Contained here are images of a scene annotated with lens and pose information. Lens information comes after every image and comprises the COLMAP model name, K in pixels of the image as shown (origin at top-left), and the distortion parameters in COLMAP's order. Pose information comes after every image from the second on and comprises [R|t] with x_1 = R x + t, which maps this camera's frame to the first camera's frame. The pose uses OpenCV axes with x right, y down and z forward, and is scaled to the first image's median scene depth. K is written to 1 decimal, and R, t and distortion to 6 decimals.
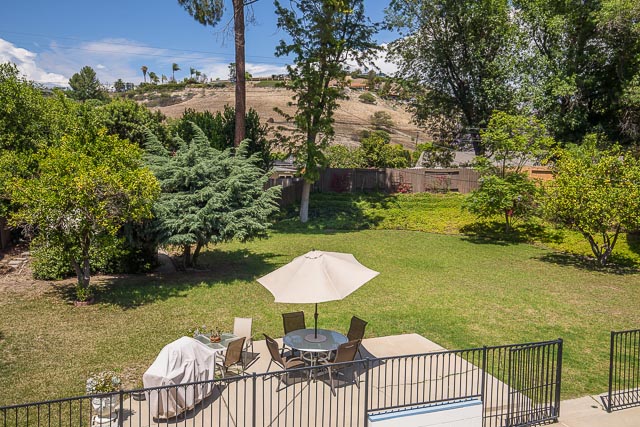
lens RADIAL K [[512.4, 0, 317.0], [0, 512.4, 213.3], [0, 0, 1]] dist [0.016383, 0.000964]
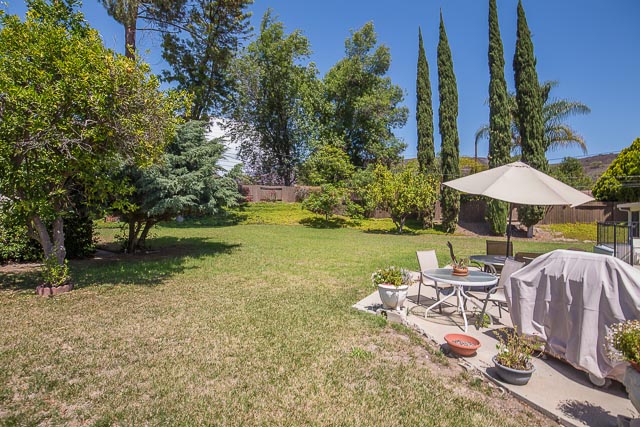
lens RADIAL K [[300.1, 0, 316.0], [0, 300.1, 214.7], [0, 0, 1]] dist [-0.035705, -0.000539]
pose [[0.803562, -0.007894, 0.595168, -0.205842], [0.050594, 0.997199, -0.055084, 0.060273], [-0.593066, 0.074375, 0.801711, 0.264697]]
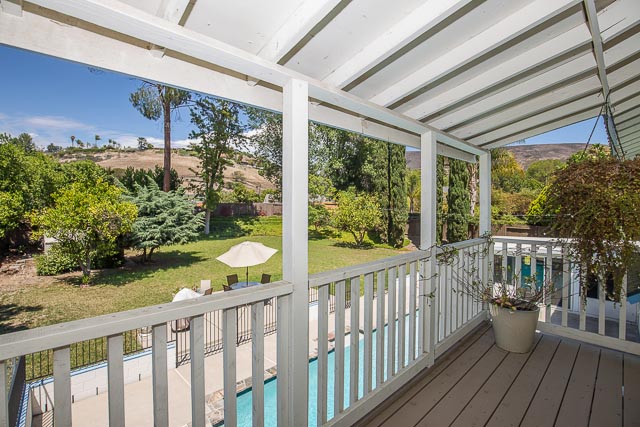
lens RADIAL K [[292.4, 0, 317.5], [0, 292.4, 212.7], [0, 0, 1]] dist [-0.040635, 0.004177]
pose [[0.922766, -0.017108, 0.384982, -0.062510], [0.038845, 0.998055, -0.048756, 0.008647], [-0.383399, 0.059945, 0.921635, -0.059868]]
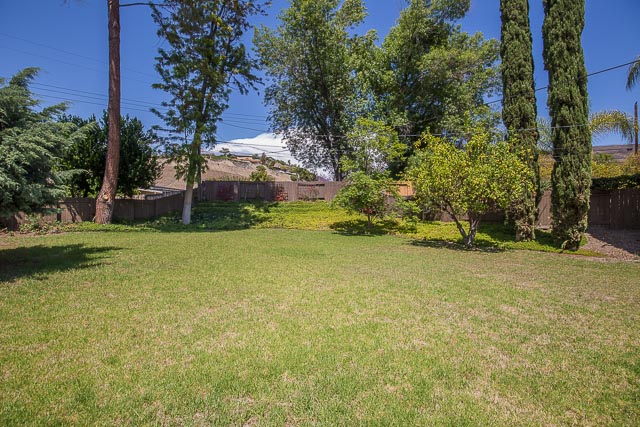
lens RADIAL K [[292.4, 0, 316.7], [0, 292.4, 216.0], [0, 0, 1]] dist [-0.040635, 0.004177]
pose [[0.961415, -0.005678, 0.275042, 0.073689], [0.027322, 0.996815, -0.074926, 0.056237], [-0.273741, 0.079549, 0.958508, 0.389972]]
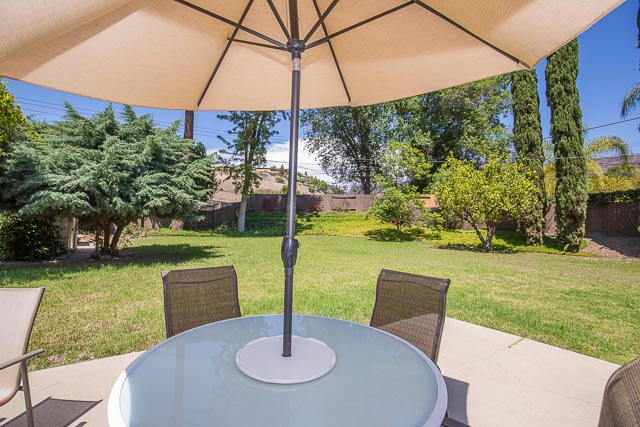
lens RADIAL K [[292.4, 0, 315.7], [0, 292.4, 215.3], [0, 0, 1]] dist [-0.040635, 0.004177]
pose [[0.975296, 0.008226, 0.220747, -0.006701], [0.017872, 0.993092, -0.115969, 0.068760], [-0.220177, 0.117050, 0.968412, 0.301638]]
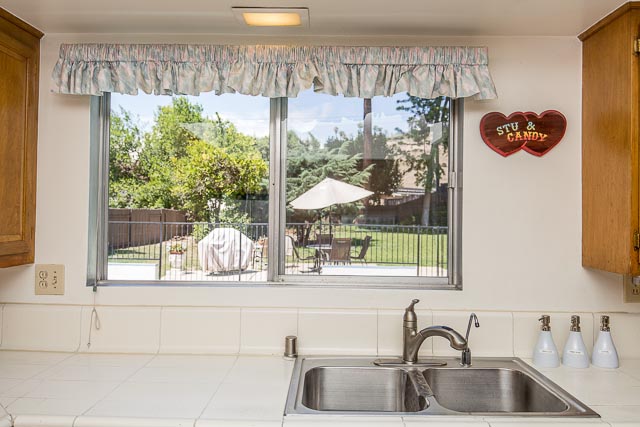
lens RADIAL K [[480.2, 0, 319.4], [0, 480.2, 217.0], [0, 0, 1]] dist [0.006004, 0.000413]
pose [[0.935912, -0.003714, -0.352214, 0.139236], [-0.026712, 0.996316, -0.081487, 0.092732], [0.351219, 0.085673, 0.932365, -0.061716]]
